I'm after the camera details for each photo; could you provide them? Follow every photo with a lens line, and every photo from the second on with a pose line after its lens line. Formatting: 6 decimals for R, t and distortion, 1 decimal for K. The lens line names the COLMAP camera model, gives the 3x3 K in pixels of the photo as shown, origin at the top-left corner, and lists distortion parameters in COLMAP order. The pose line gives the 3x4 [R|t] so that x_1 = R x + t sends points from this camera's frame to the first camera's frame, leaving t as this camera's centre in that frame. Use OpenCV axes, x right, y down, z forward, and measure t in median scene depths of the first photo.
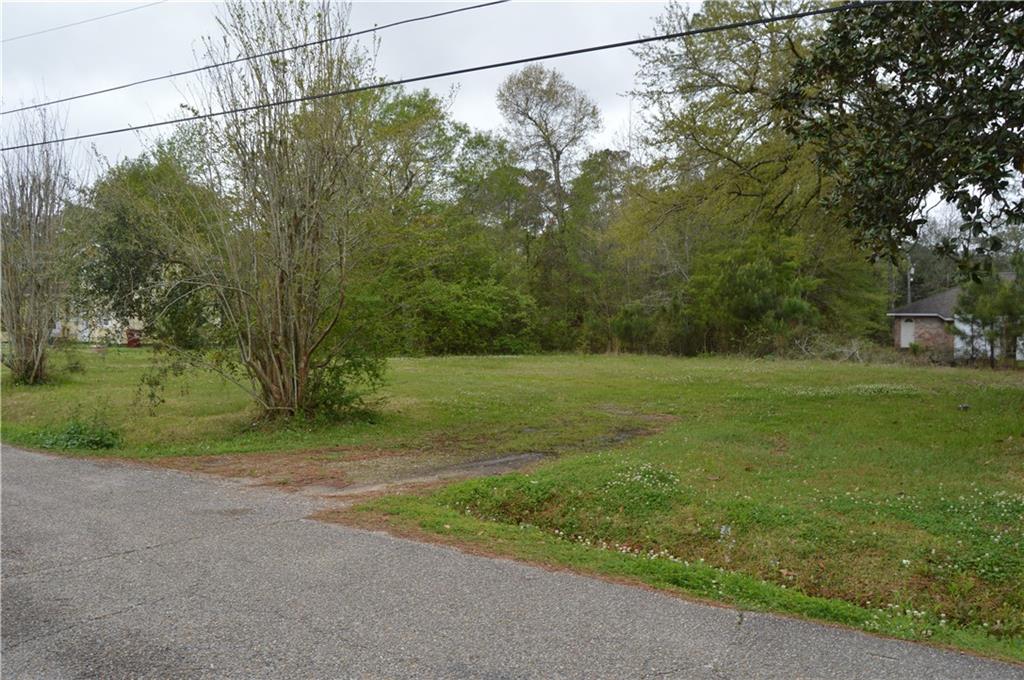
lens RADIAL K [[843.1, 0, 512.0], [0, 843.1, 340.0], [0, 0, 1]] dist [-0.104716, 0.053242]
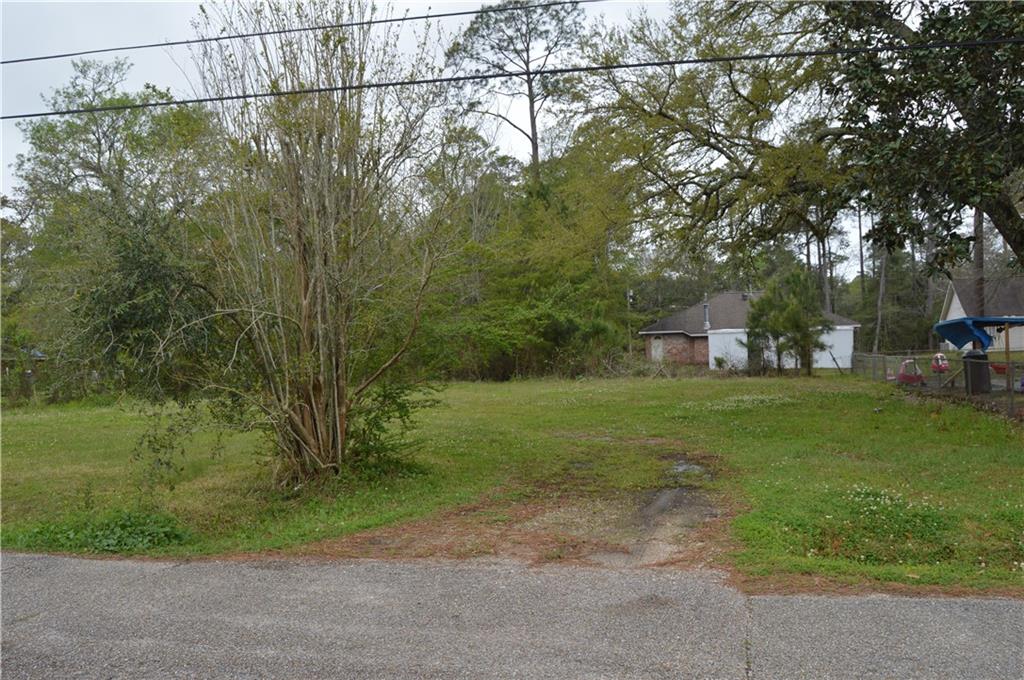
lens RADIAL K [[843.1, 0, 512.0], [0, 843.1, 340.0], [0, 0, 1]] dist [-0.104716, 0.053242]
pose [[0.936098, -0.036265, 0.349865, -0.131007], [0.048124, 0.998522, -0.025257, -0.003424], [-0.348432, 0.040480, 0.936459, 0.059576]]
